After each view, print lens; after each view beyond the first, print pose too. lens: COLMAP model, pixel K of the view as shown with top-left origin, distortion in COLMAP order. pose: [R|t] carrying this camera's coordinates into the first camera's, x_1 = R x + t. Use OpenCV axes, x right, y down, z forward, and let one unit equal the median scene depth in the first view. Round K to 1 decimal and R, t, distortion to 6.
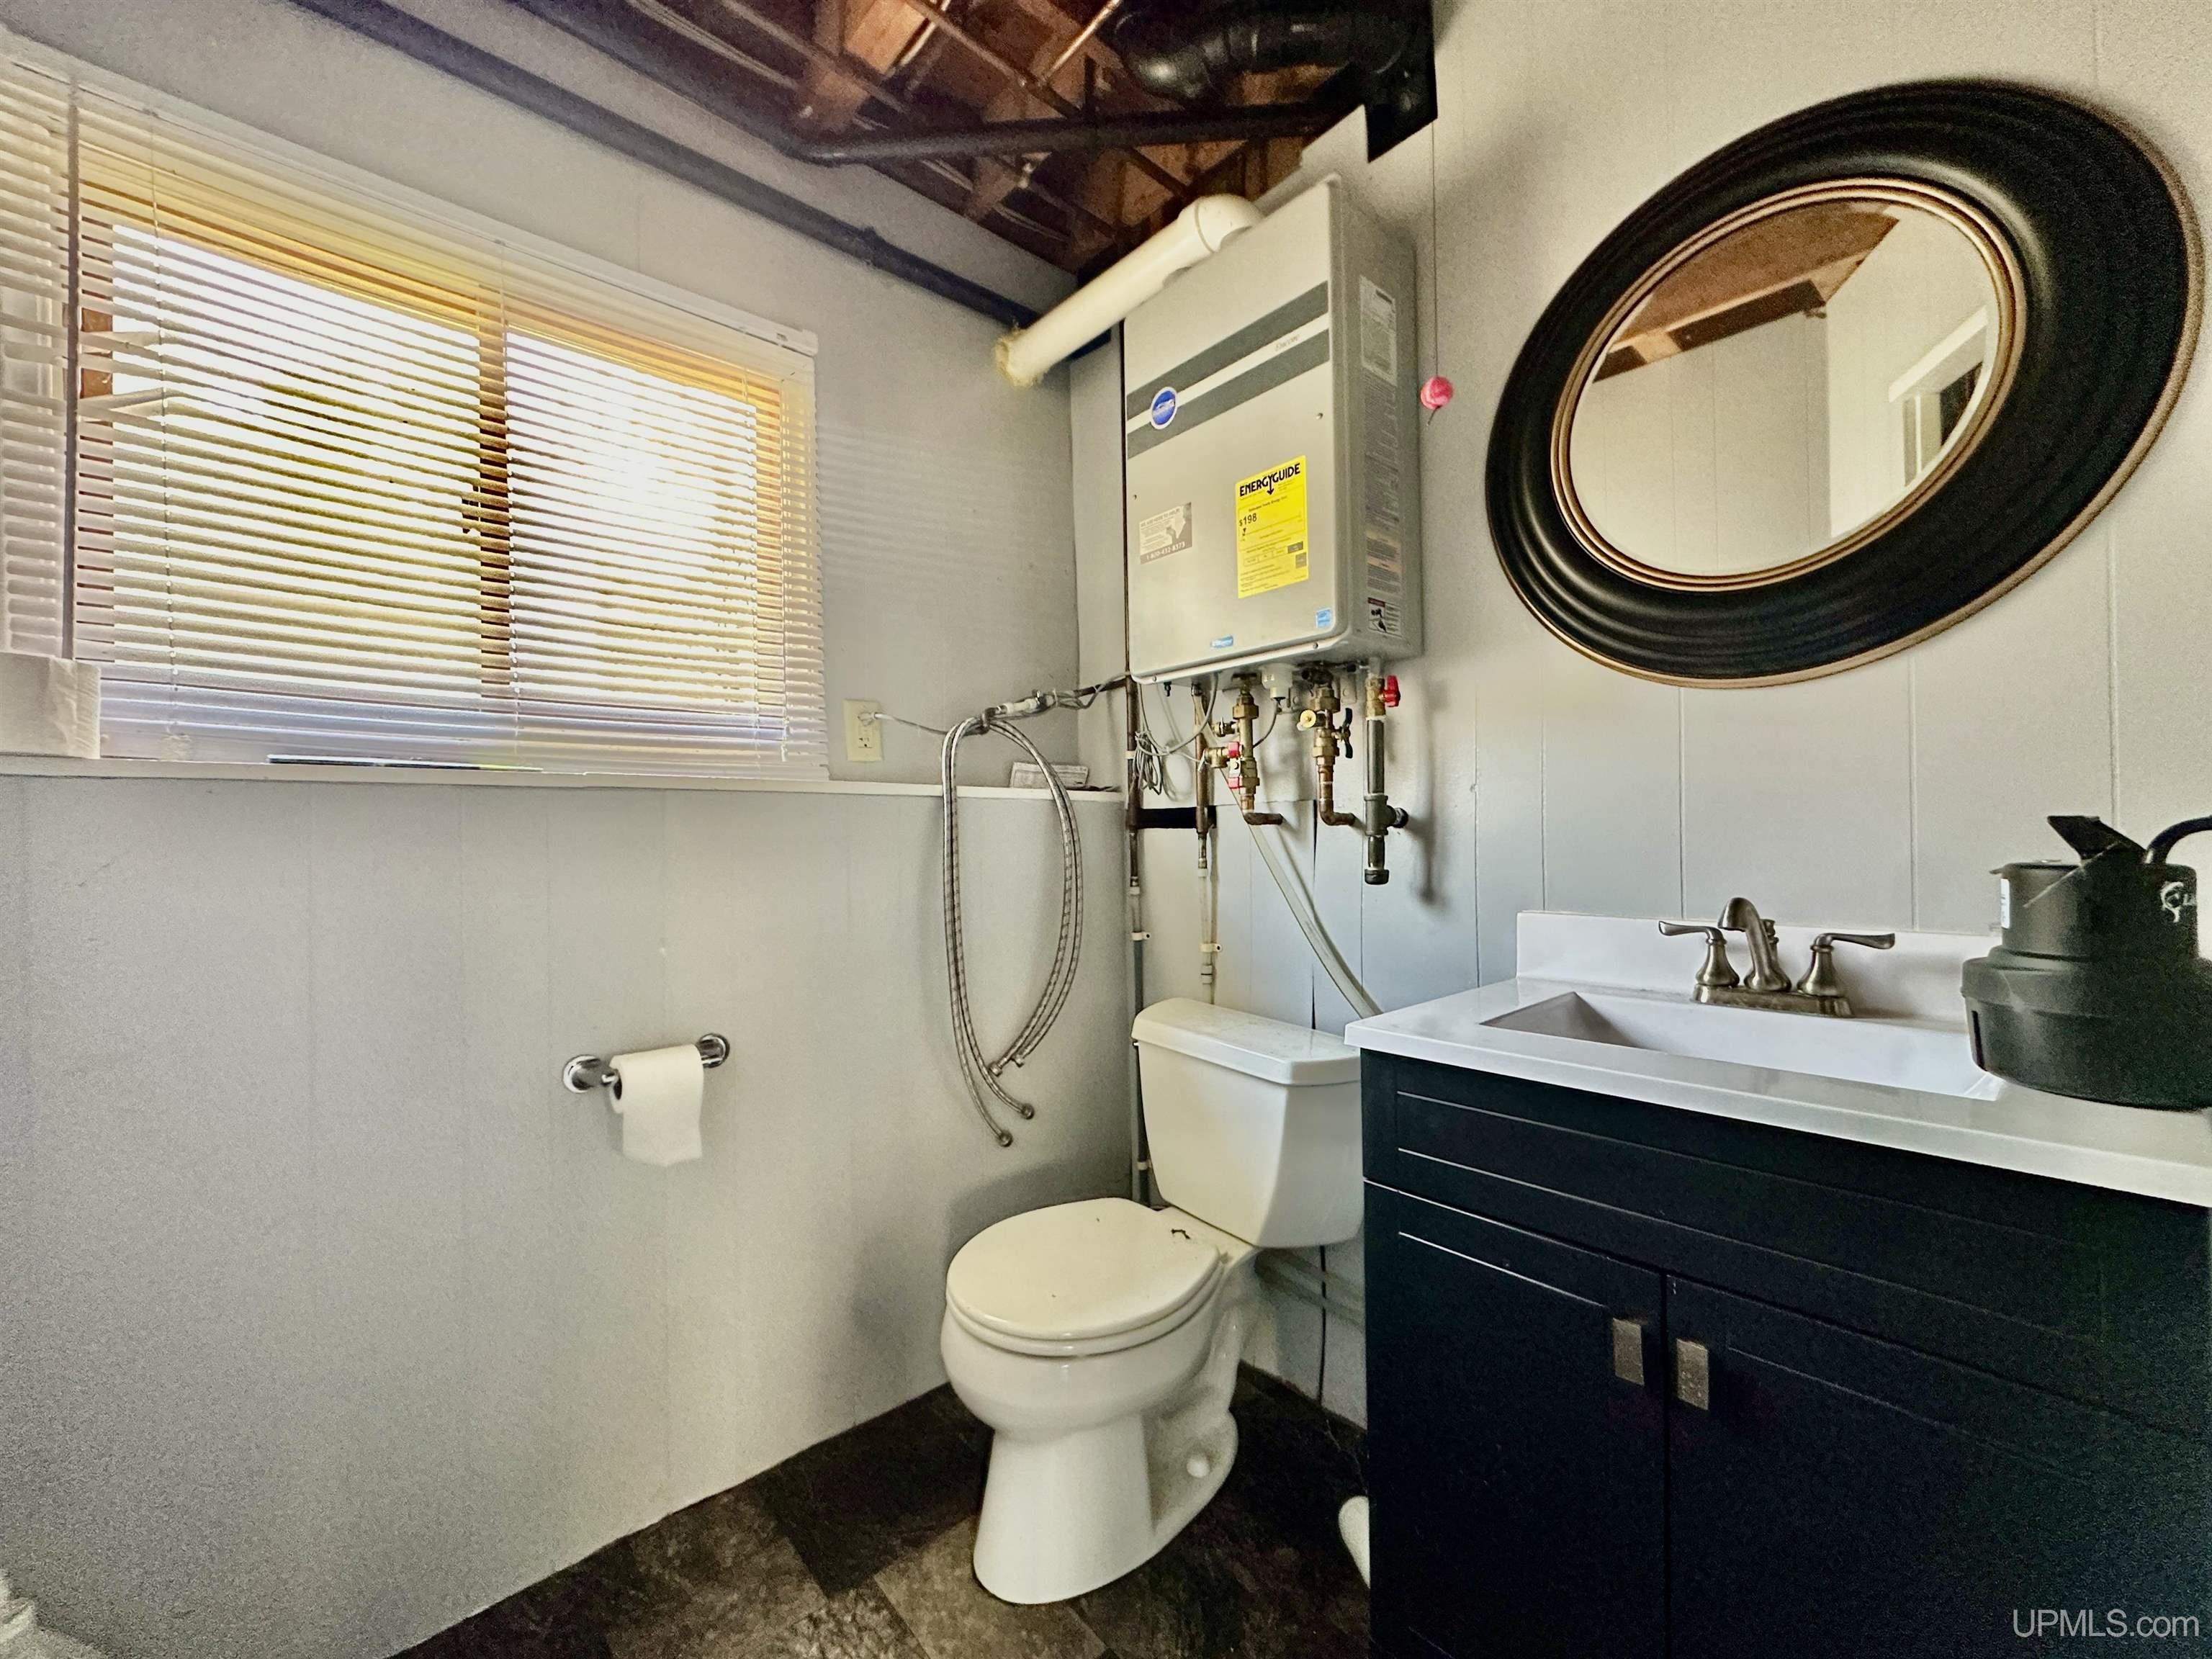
lens RADIAL K [[889.0, 0, 1106.8], [0, 889.0, 829.1], [0, 0, 1]] dist [-0.003161, 0.000371]
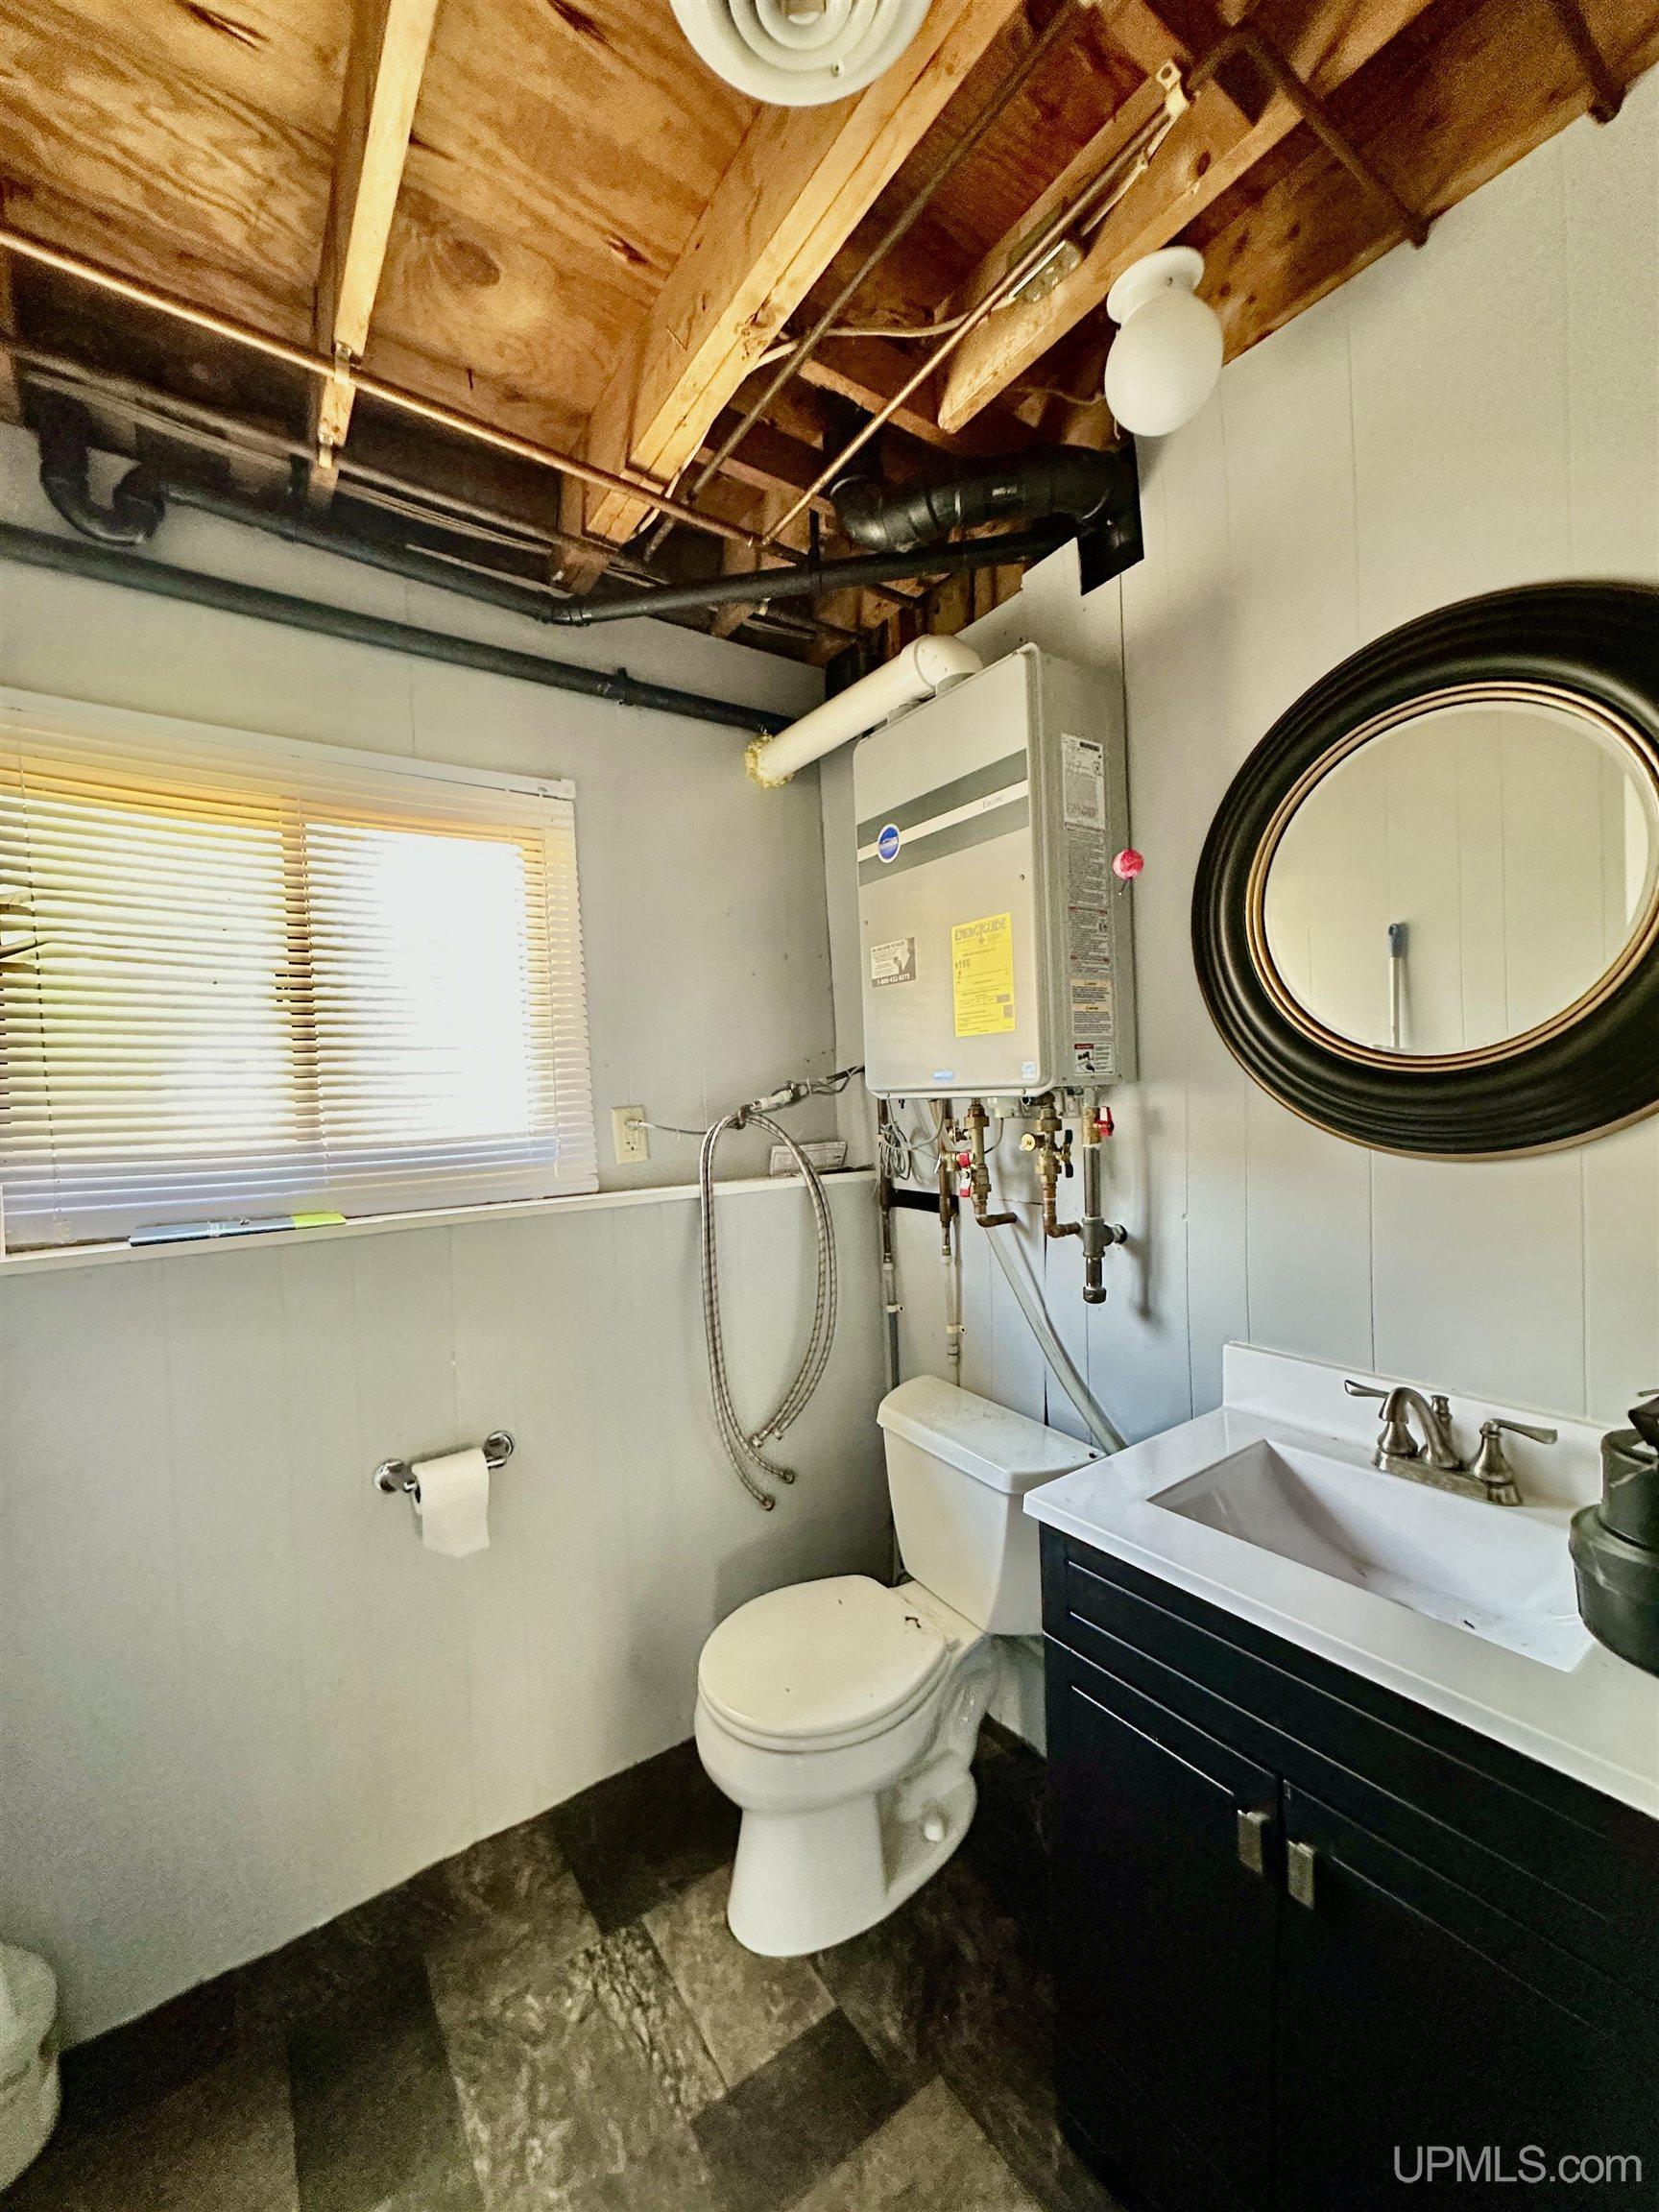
lens RADIAL K [[889.0, 0, 826.5], [0, 889.0, 1106.5], [0, 0, 1]] dist [-0.003161, 0.000371]
pose [[0.993459, -0.020693, -0.112302, 0.109771], [0.024176, 0.999265, 0.029736, -0.206952], [0.111604, -0.032257, 0.993229, -0.073982]]
